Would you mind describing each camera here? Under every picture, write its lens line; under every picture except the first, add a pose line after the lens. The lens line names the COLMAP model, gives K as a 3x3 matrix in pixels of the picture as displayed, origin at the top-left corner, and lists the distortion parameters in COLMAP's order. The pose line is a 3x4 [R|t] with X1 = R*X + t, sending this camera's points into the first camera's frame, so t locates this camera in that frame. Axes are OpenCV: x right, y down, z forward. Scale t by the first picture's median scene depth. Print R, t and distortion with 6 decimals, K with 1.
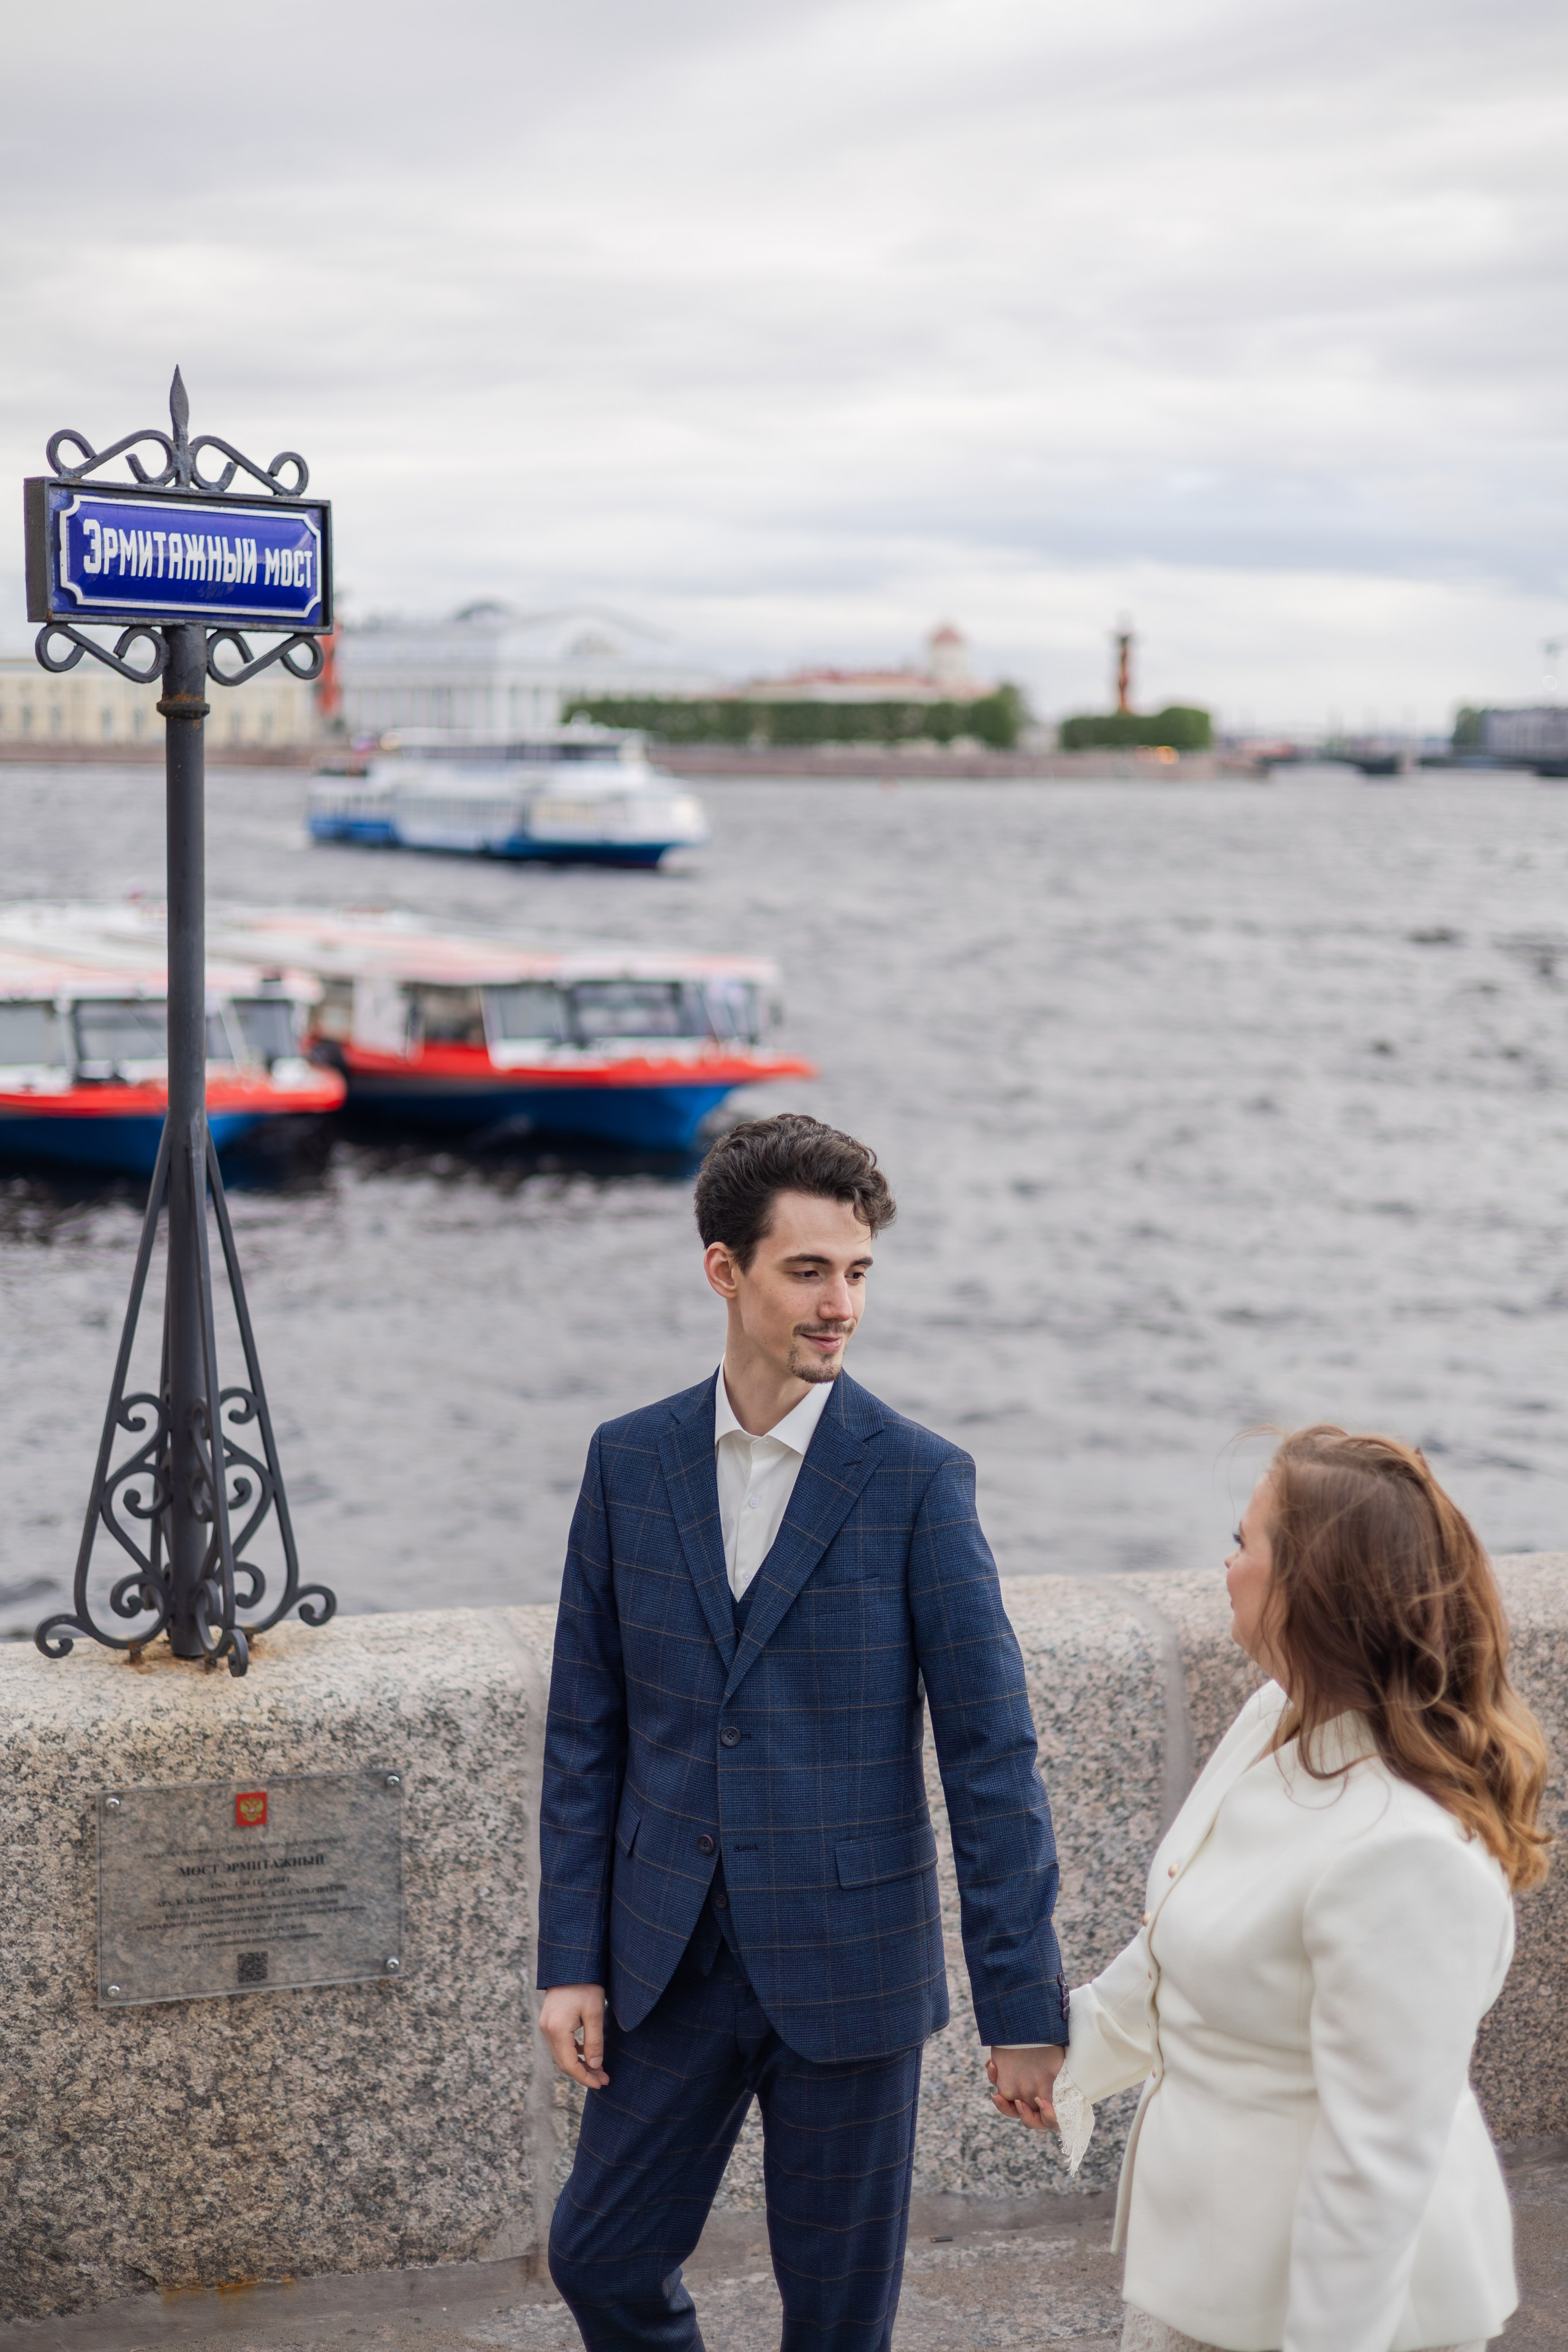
lens RADIAL K [[3374.6, 0, 784.0], [0, 3374.6, 1176.0], [0, 0, 1]] dist [0.010871, 0.009837]
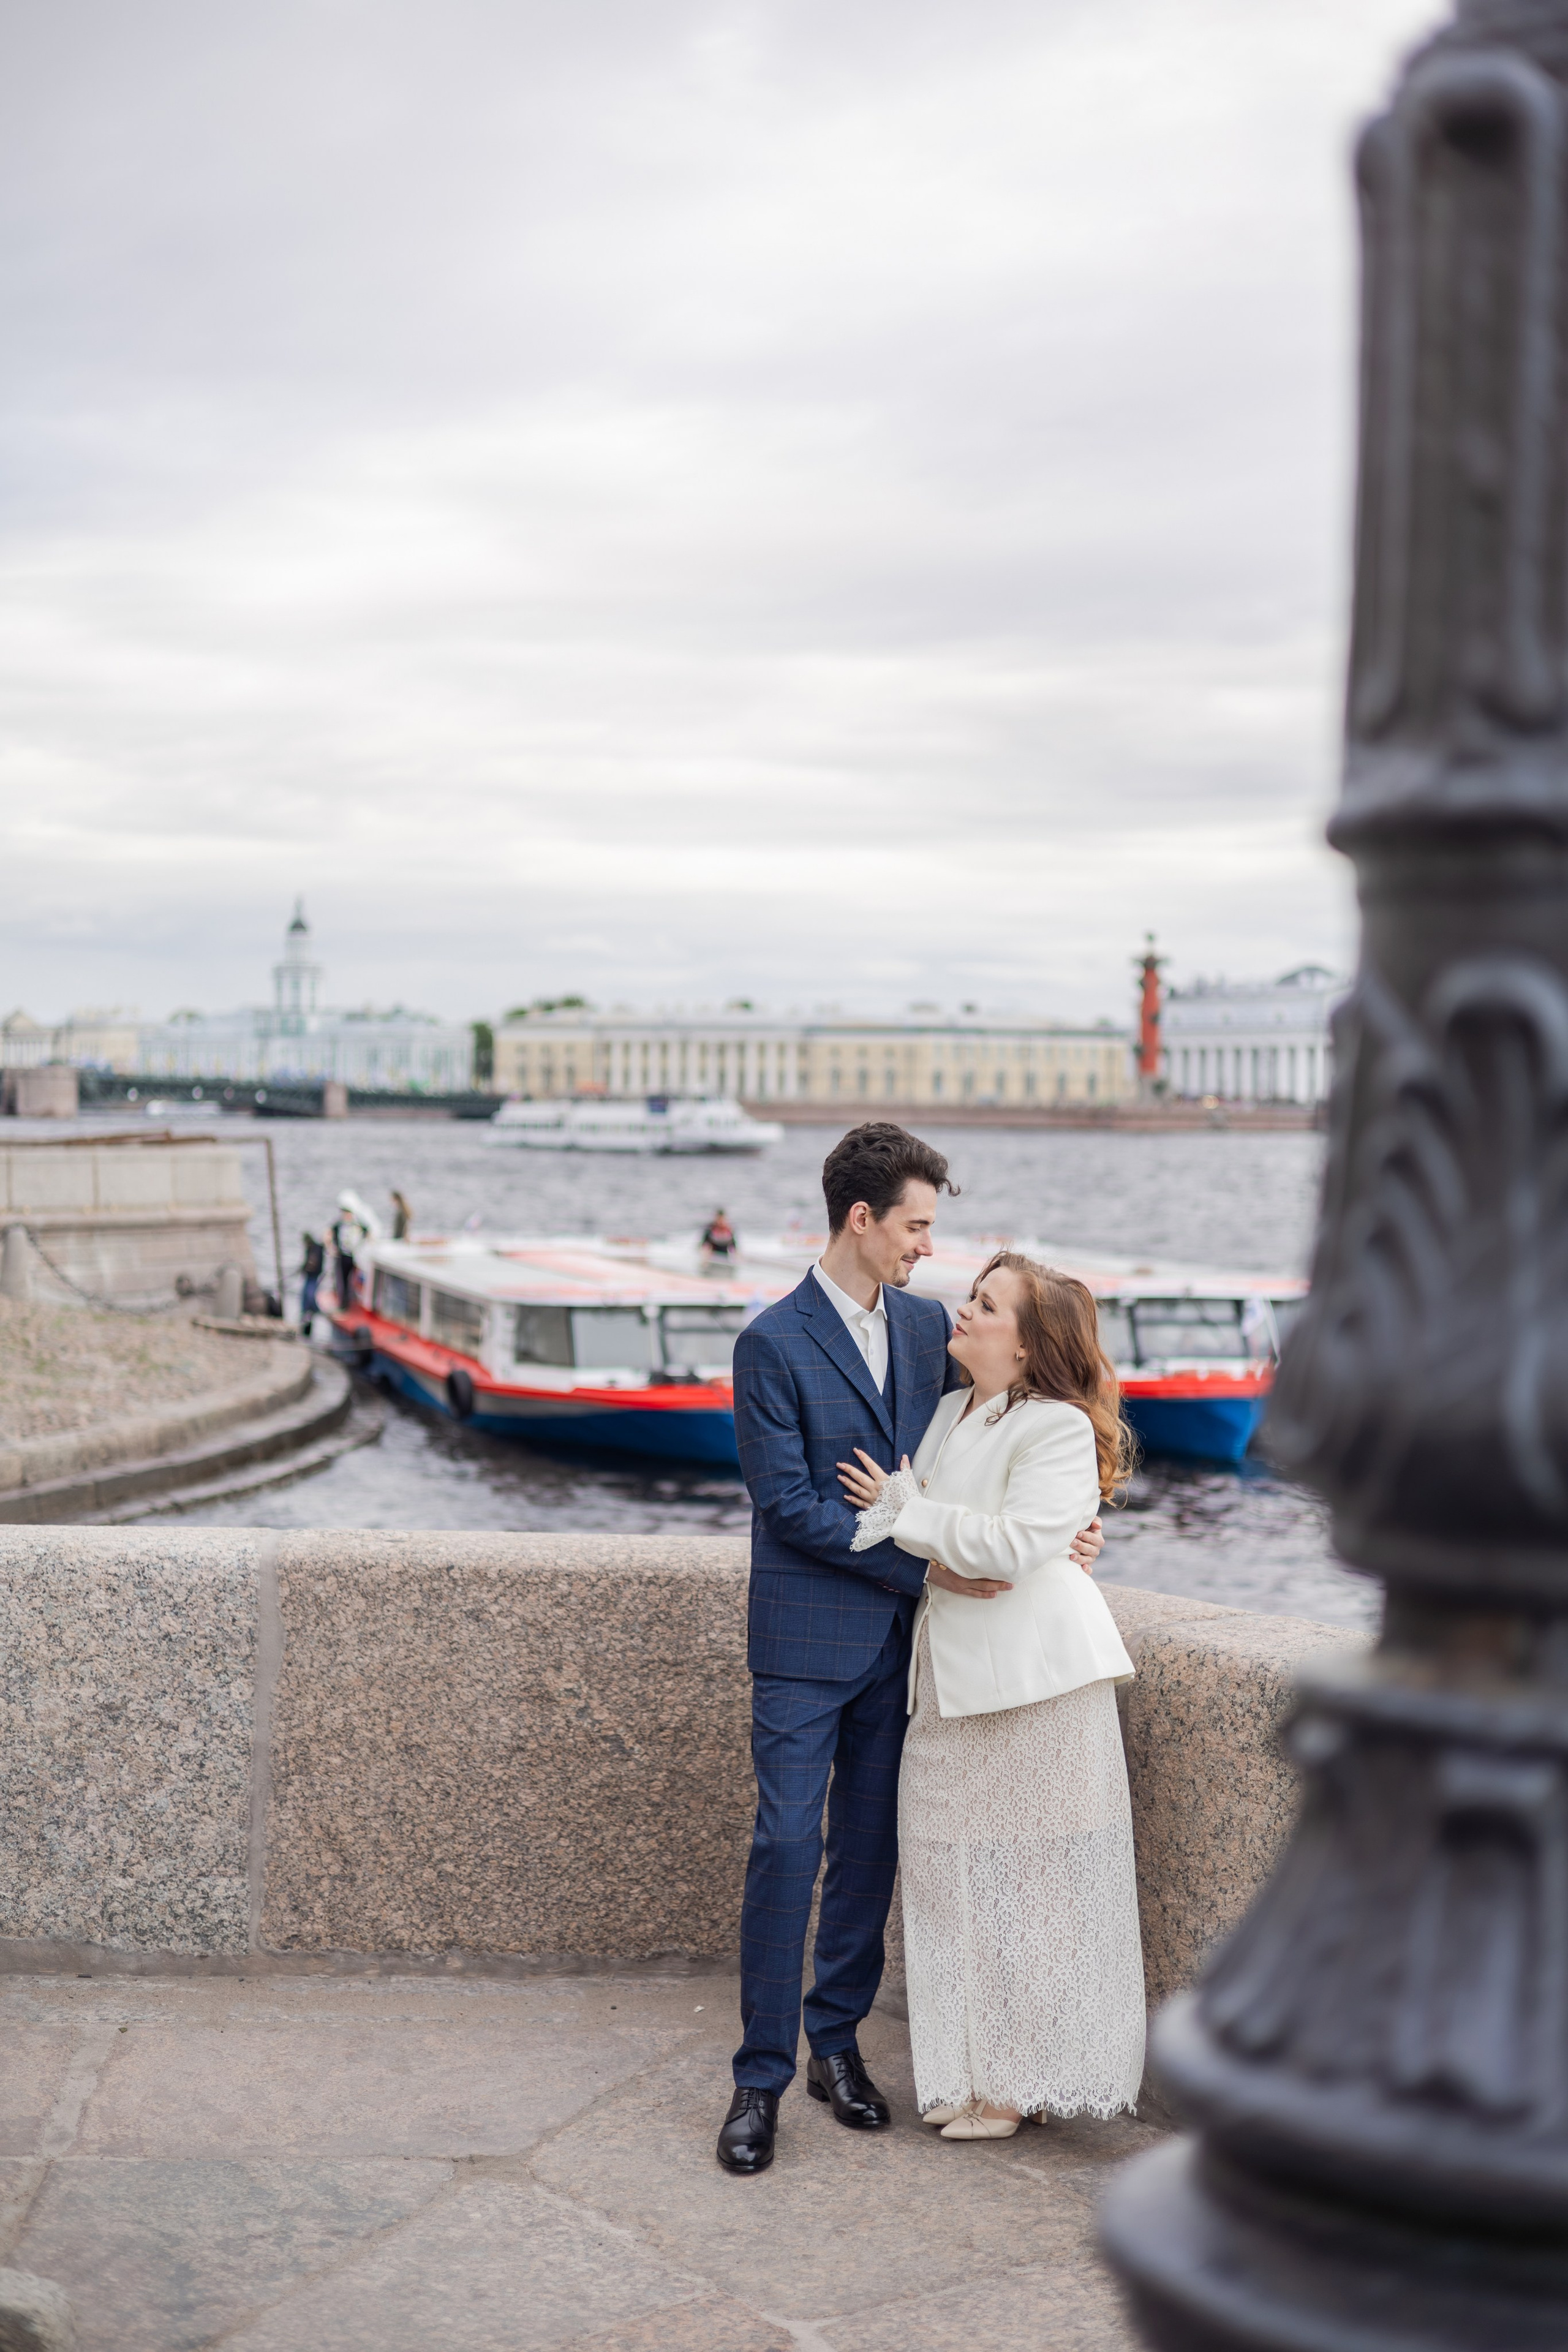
lens RADIAL K [[3374.6, 0, 784.0], [0, 3374.6, 1176.0], [0, 0, 1]] dist [0.010871, 0.009837]
pose [[0.968900, 0.006489, -0.247368, 0.668462], [-0.032955, 0.994135, -0.103002, 0.117093], [0.245249, 0.107951, 0.963431, -0.318977]]
